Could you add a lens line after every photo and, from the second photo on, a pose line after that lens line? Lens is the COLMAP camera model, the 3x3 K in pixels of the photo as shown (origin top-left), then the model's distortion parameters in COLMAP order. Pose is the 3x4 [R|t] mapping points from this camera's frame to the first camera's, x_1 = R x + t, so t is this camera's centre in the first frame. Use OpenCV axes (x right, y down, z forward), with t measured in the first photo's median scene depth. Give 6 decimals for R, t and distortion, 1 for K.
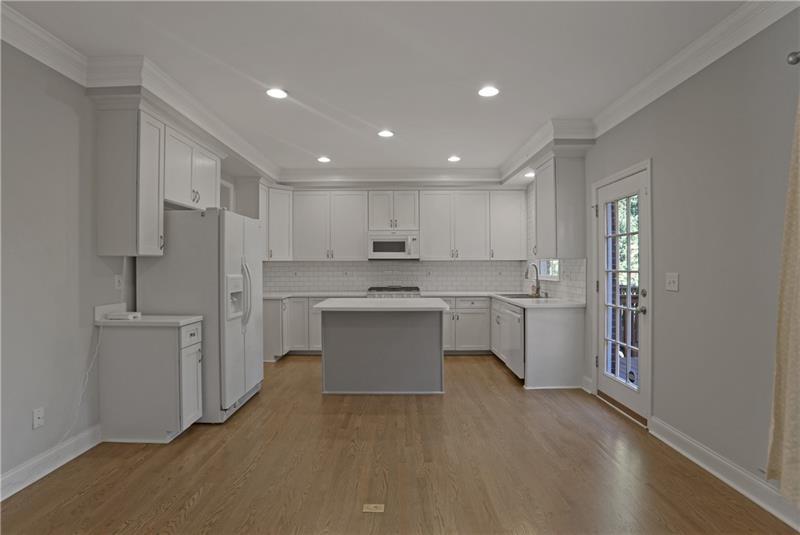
lens RADIAL K [[399.3, 0, 403.4], [0, 399.3, 267.1], [0, 0, 1]] dist [-0.091214, 0.036472]
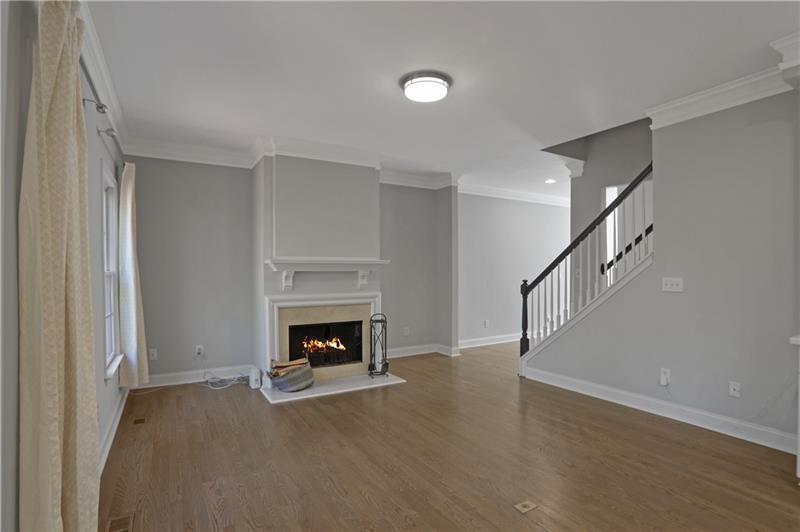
lens RADIAL K [[399.3, 0, 403.4], [0, 399.3, 265.6], [0, 0, 1]] dist [-0.091214, 0.036472]
pose [[-0.858946, -0.001675, -0.512064, 0.356590], [0.000715, 0.999990, -0.004469, -0.007163], [0.512066, -0.004205, -0.858936, 0.844107]]
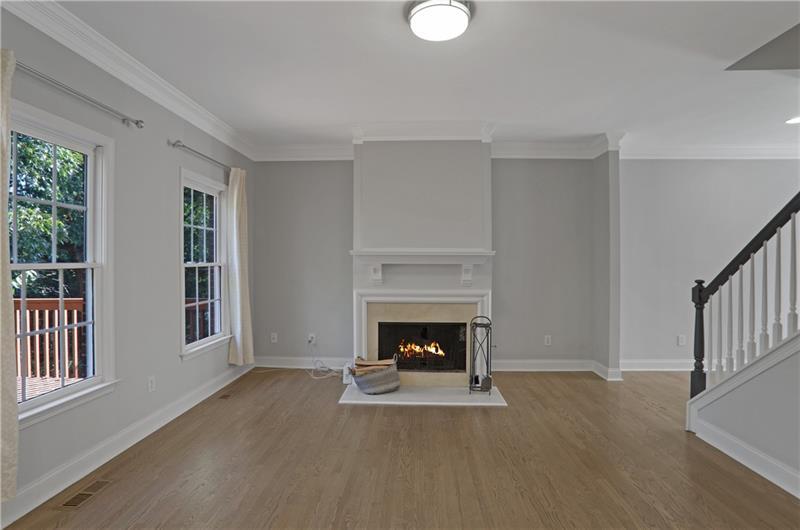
lens RADIAL K [[398.5, 0, 400.3], [0, 398.5, 261.0], [0, 0, 1]] dist [-0.077173, 0.024921]
pose [[-0.999136, -0.002861, 0.041463, -0.022503], [-0.002949, 0.999994, -0.002057, -0.002084], [-0.041457, -0.002178, -0.999138, 0.766908]]
